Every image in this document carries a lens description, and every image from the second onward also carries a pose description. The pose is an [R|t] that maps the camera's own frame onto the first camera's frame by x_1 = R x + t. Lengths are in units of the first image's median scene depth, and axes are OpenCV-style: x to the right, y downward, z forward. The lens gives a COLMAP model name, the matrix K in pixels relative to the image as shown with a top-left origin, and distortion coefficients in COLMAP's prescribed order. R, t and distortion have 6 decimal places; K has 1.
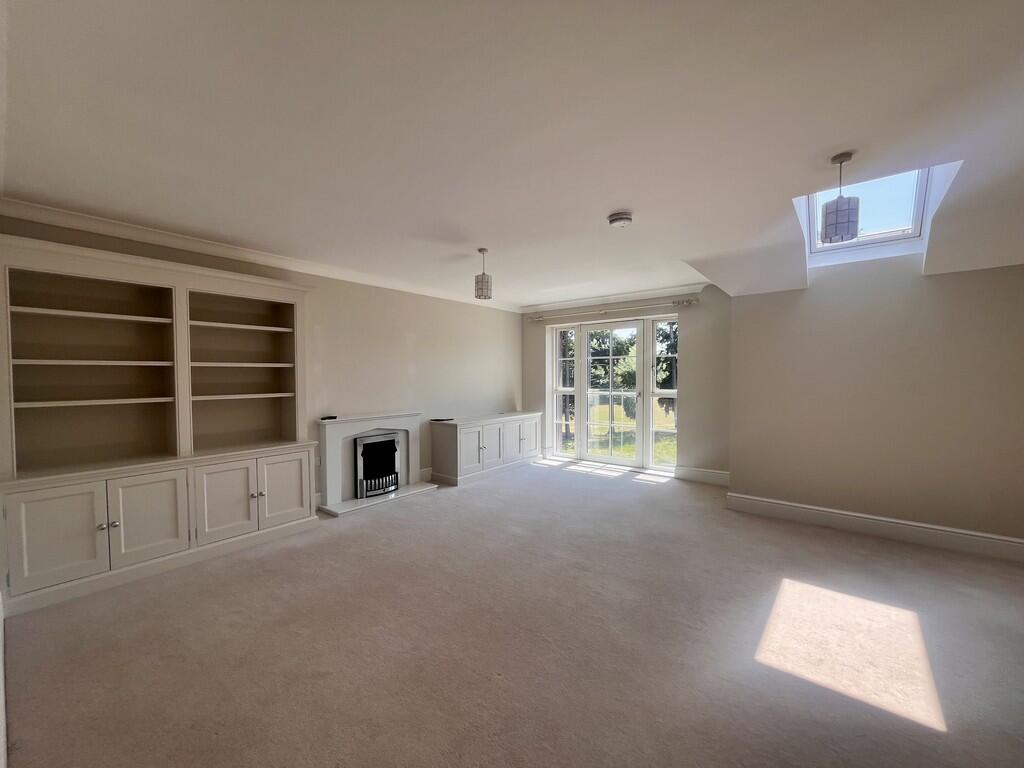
lens RADIAL K [[415.1, 0, 510.3], [0, 415.1, 385.0], [0, 0, 1]] dist [-0.000905, -0.000280]
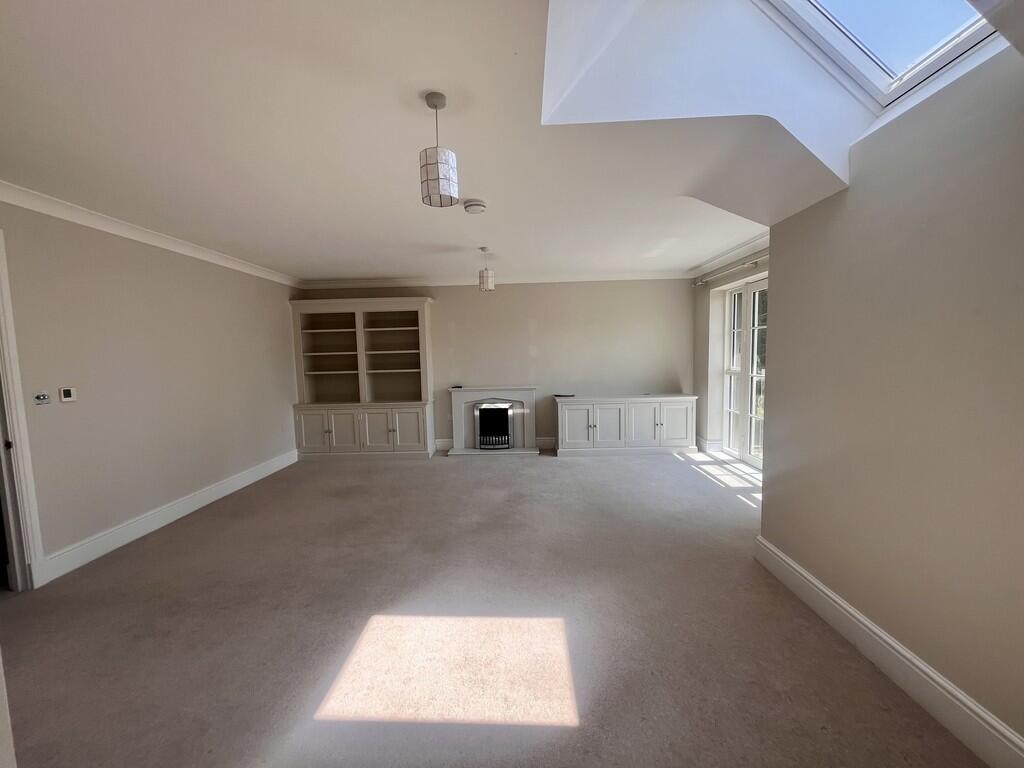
lens RADIAL K [[415.1, 0, 510.3], [0, 415.1, 385.0], [0, 0, 1]] dist [-0.000905, -0.000280]
pose [[0.600724, 0.045053, -0.798186, 0.771730], [0.002656, 0.998293, 0.058347, -0.010110], [0.799452, -0.037171, 0.599579, 0.296469]]
